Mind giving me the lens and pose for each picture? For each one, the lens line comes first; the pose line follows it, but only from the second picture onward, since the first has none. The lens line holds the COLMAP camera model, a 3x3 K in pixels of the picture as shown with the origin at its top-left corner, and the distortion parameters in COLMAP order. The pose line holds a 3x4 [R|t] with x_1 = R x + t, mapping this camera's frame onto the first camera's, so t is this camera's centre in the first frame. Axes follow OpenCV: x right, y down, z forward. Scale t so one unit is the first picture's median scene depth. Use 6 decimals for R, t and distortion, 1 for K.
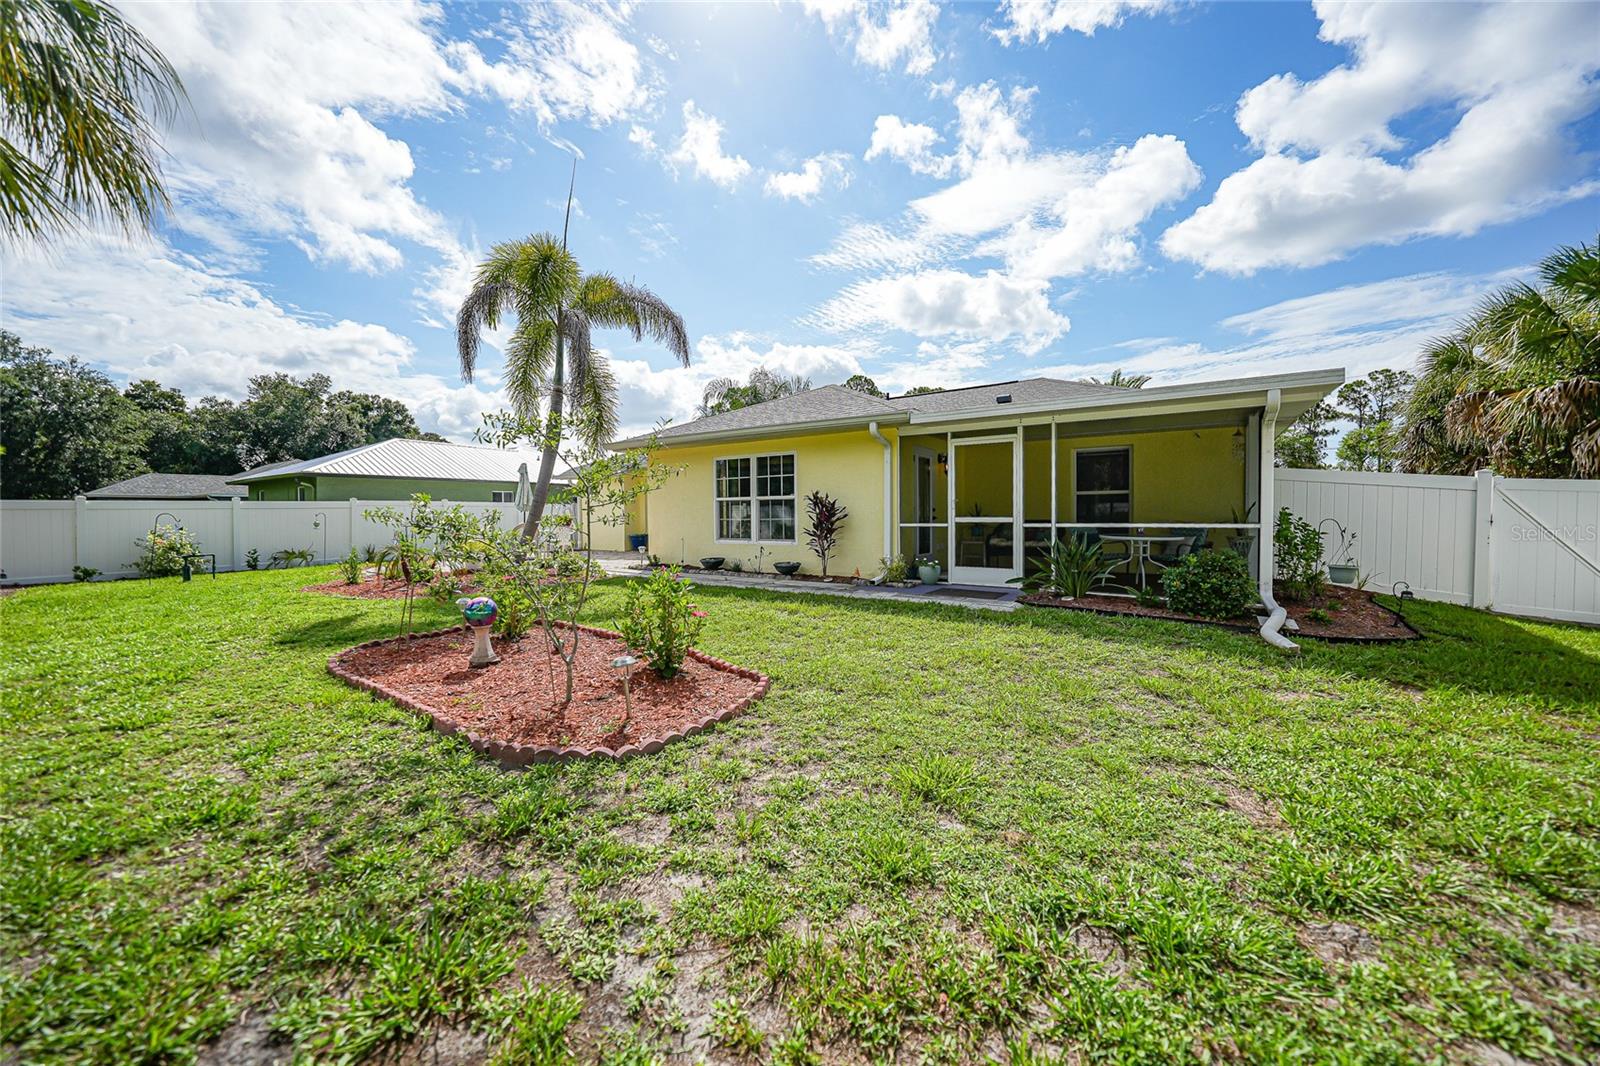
lens RADIAL K [[581.2, 0, 796.6], [0, 581.2, 530.0], [0, 0, 1]] dist [-0.019735, 0.004070]
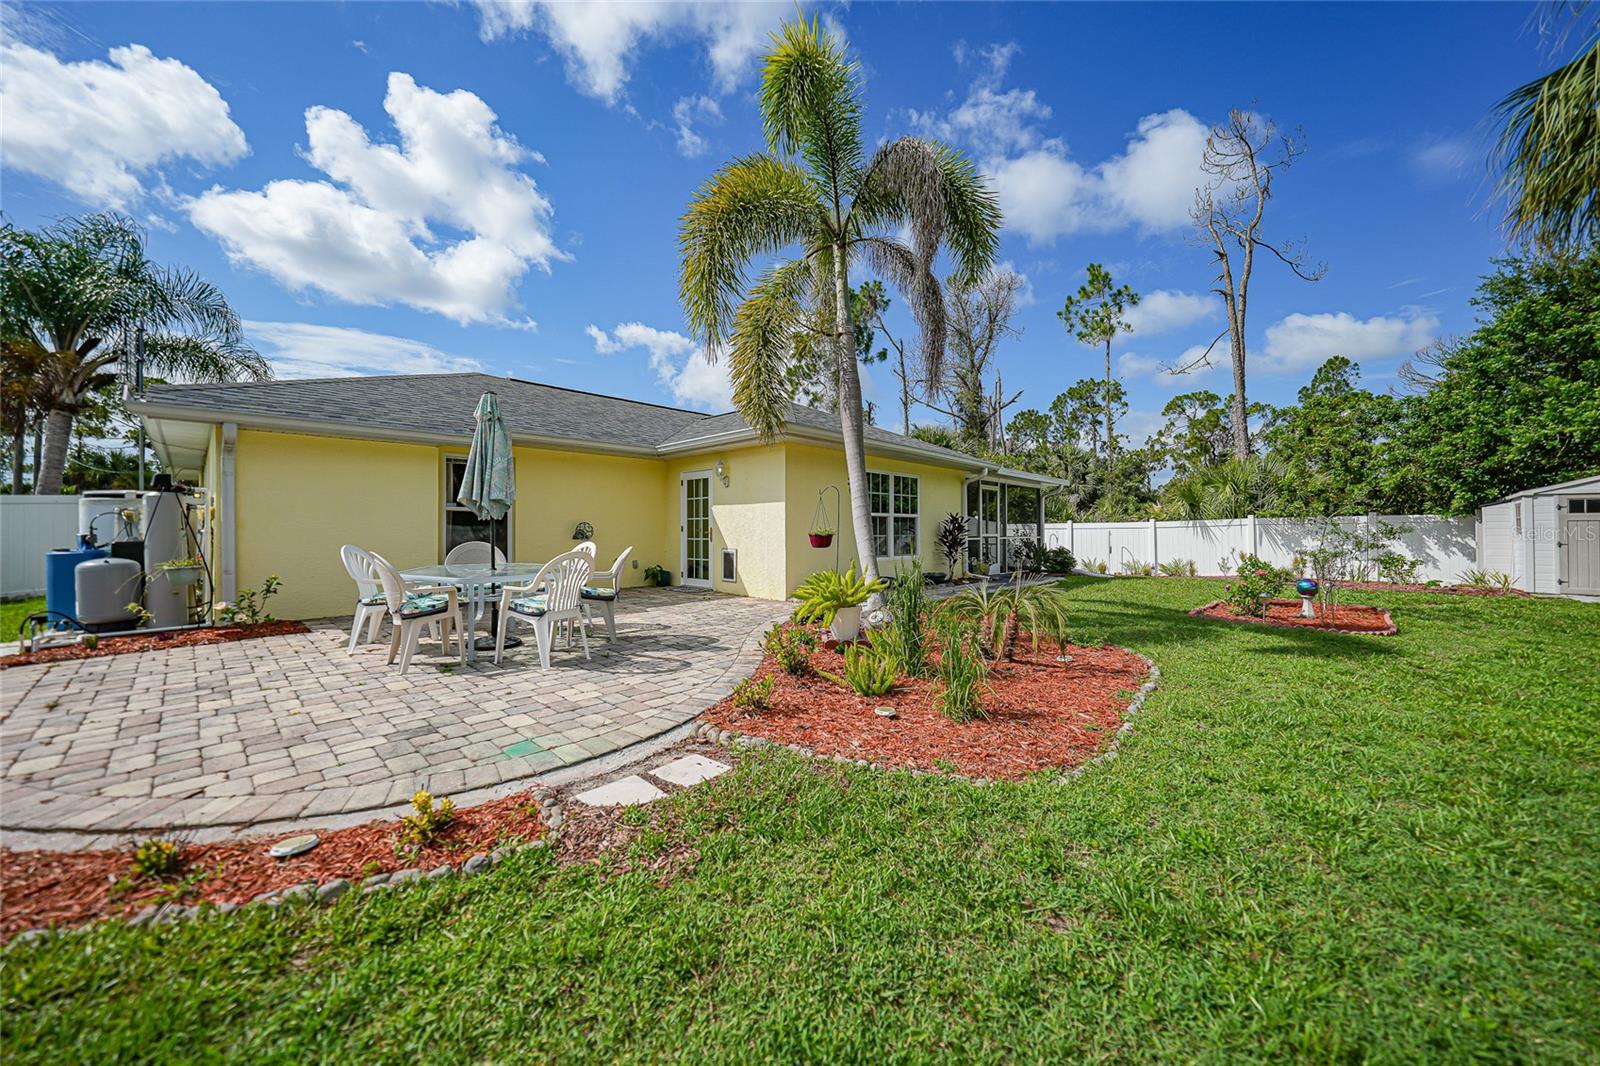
lens RADIAL K [[581.2, 0, 793.7], [0, 581.2, 534.3], [0, 0, 1]] dist [-0.019735, 0.004070]
pose [[0.088019, -0.002737, 0.996115, -1.088337], [0.033929, 0.999424, -0.000252, -0.026722], [-0.995541, 0.033819, 0.088062, 1.070977]]
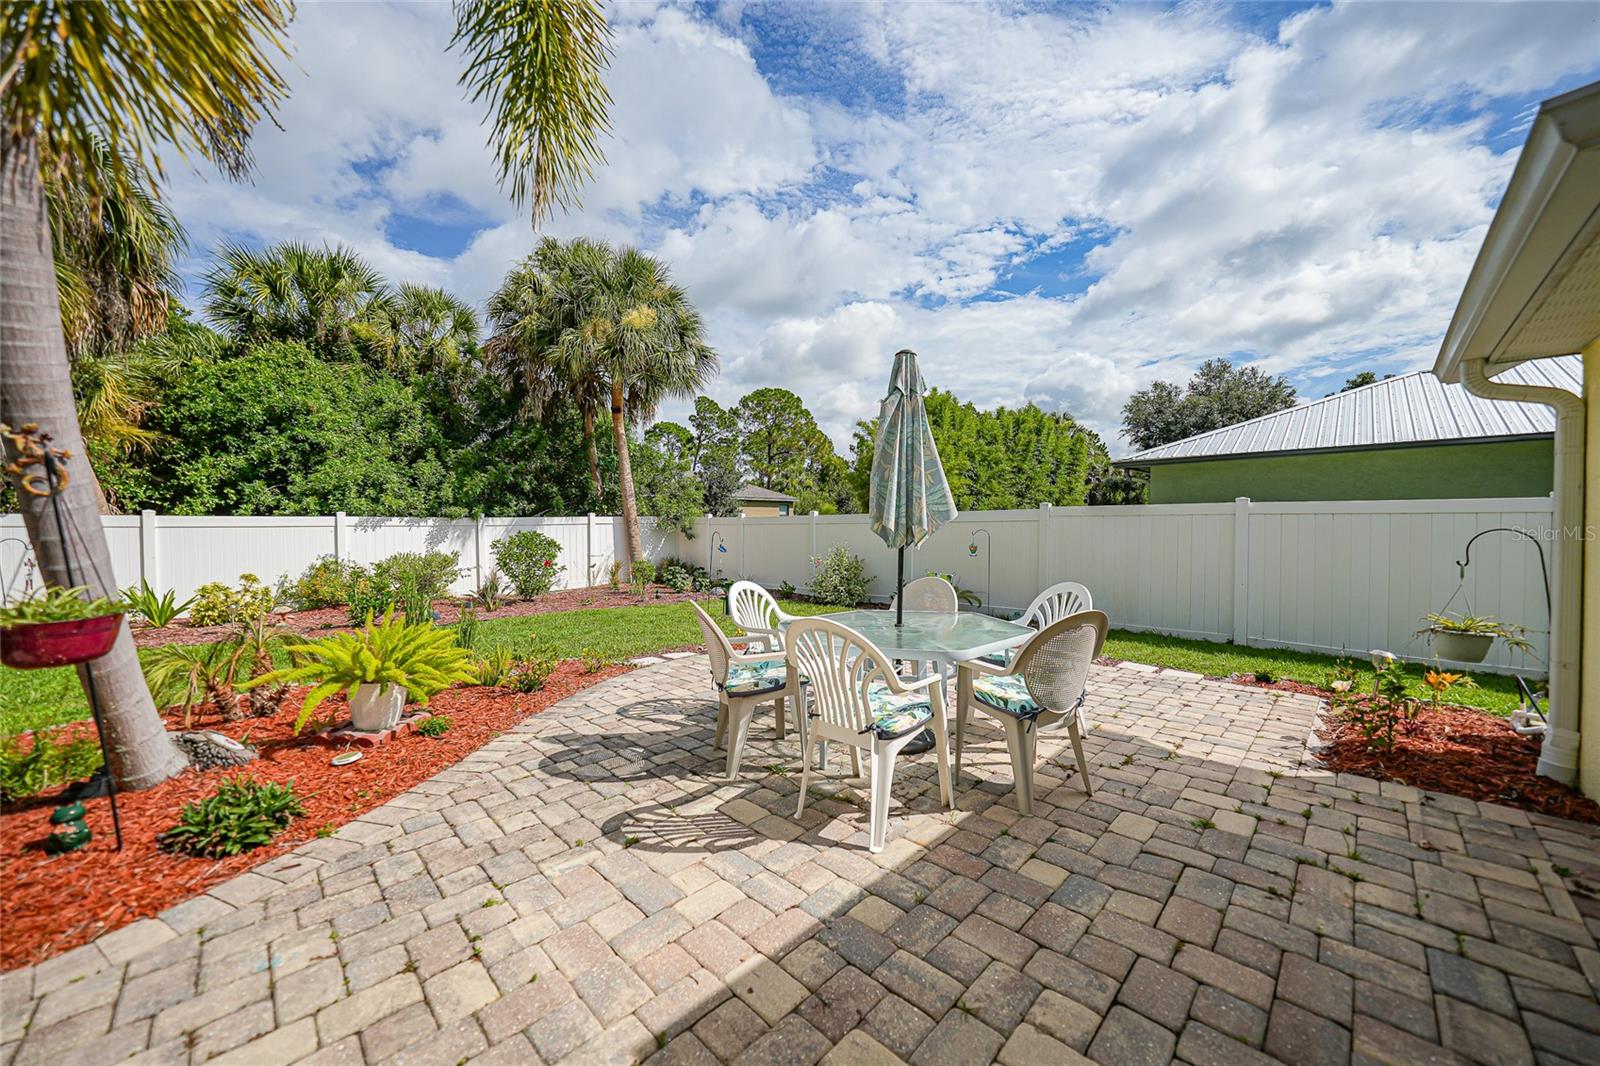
lens RADIAL K [[572.7, 0, 798.7], [0, 572.7, 528.7], [0, 0, 1]] dist [-0.002609, -0.000078]
pose [[-0.118606, 0.017979, -0.992779, -0.218975], [-0.028623, 0.999359, 0.021518, -0.068768], [0.992529, 0.030968, -0.118016, 1.378226]]
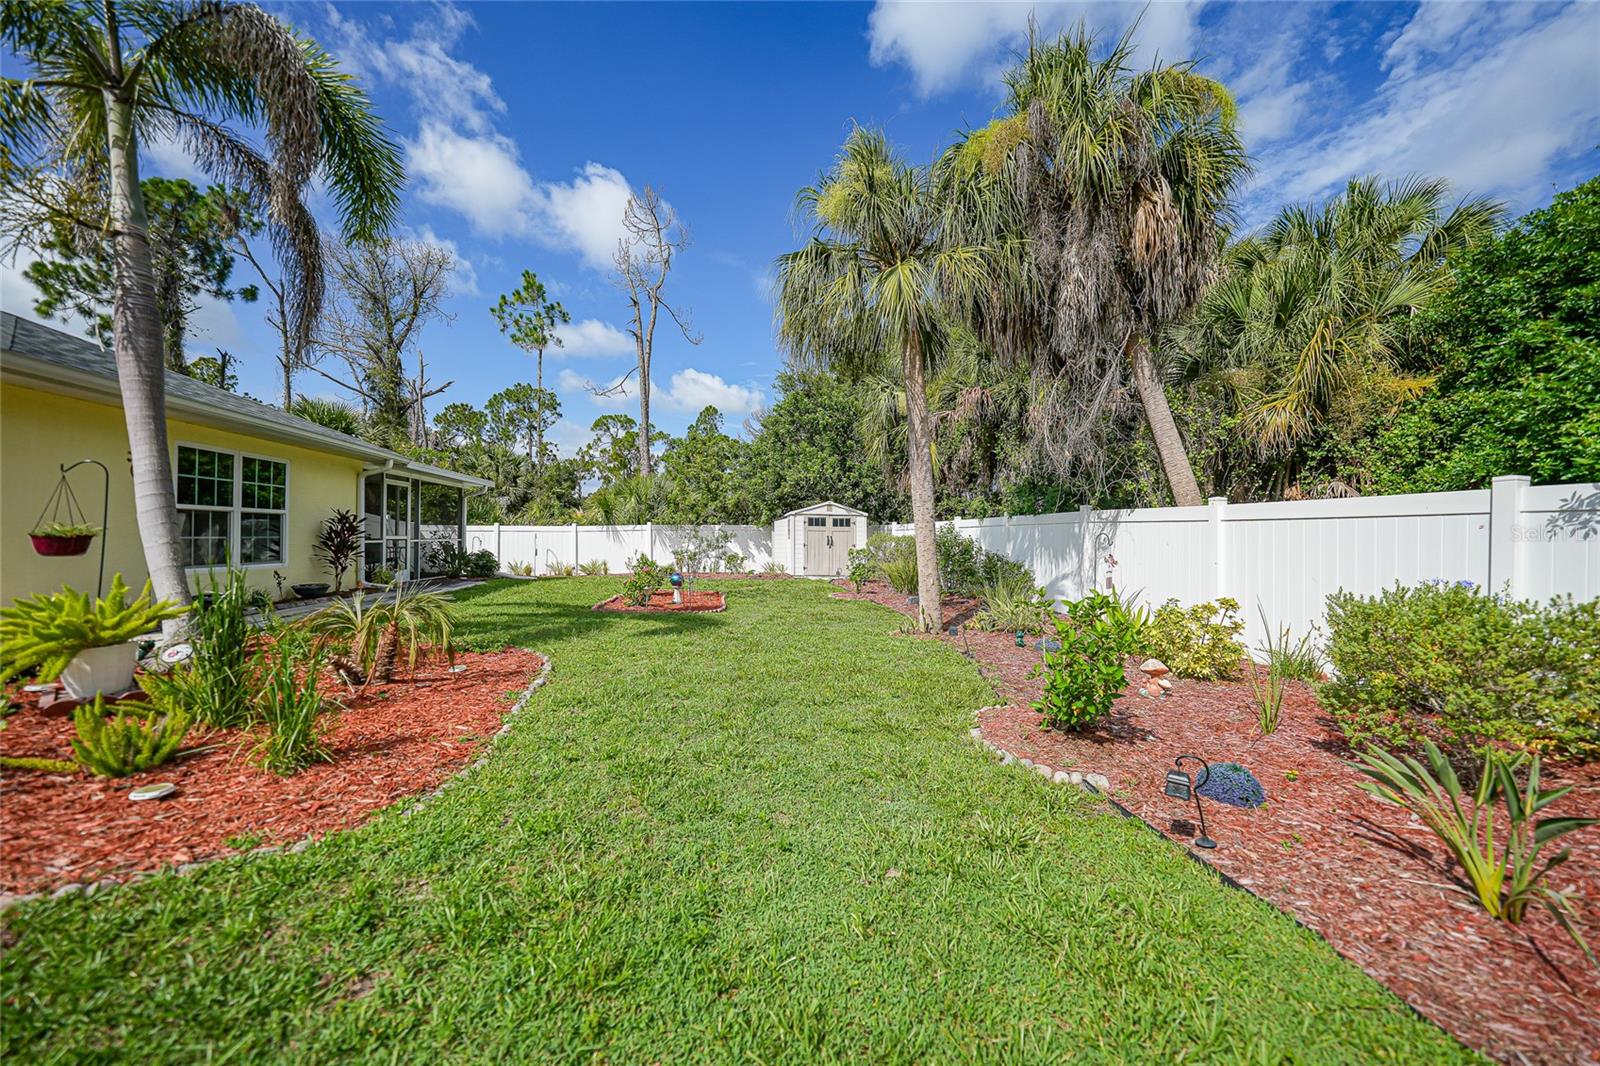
lens RADIAL K [[581.2, 0, 801.5], [0, 581.2, 534.4], [0, 0, 1]] dist [-0.019735, 0.004070]
pose [[-0.734089, -0.001869, 0.679051, -1.094286], [0.014938, 0.999710, 0.018900, -0.025672], [-0.678889, 0.024018, -0.733848, 1.037136]]
